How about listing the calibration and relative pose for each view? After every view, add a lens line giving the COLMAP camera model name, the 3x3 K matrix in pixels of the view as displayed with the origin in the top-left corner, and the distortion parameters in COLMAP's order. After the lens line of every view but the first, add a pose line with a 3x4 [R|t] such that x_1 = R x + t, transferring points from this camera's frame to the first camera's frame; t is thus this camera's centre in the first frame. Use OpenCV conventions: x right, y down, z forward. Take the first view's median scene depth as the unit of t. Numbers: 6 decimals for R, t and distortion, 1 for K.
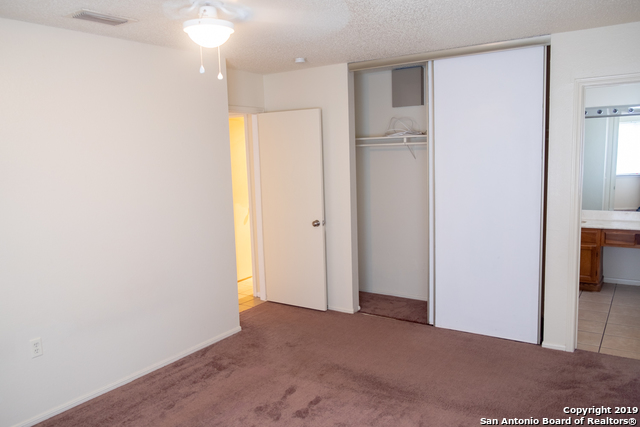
lens RADIAL K [[499.8, 0, 318.9], [0, 499.8, 212.1], [0, 0, 1]] dist [-0.004421, 0.006028]
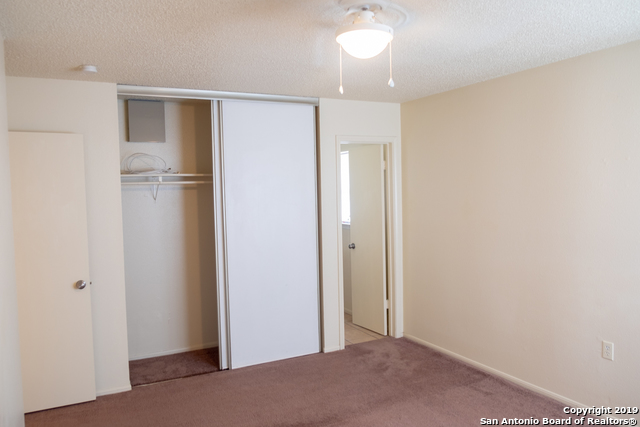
lens RADIAL K [[499.8, 0, 317.4], [0, 499.8, 216.3], [0, 0, 1]] dist [-0.004421, 0.006028]
pose [[0.490913, -0.029913, 0.870695, -0.535282], [0.114201, 0.992996, -0.030274, -0.018268], [-0.863691, 0.114296, 0.490891, 0.351070]]
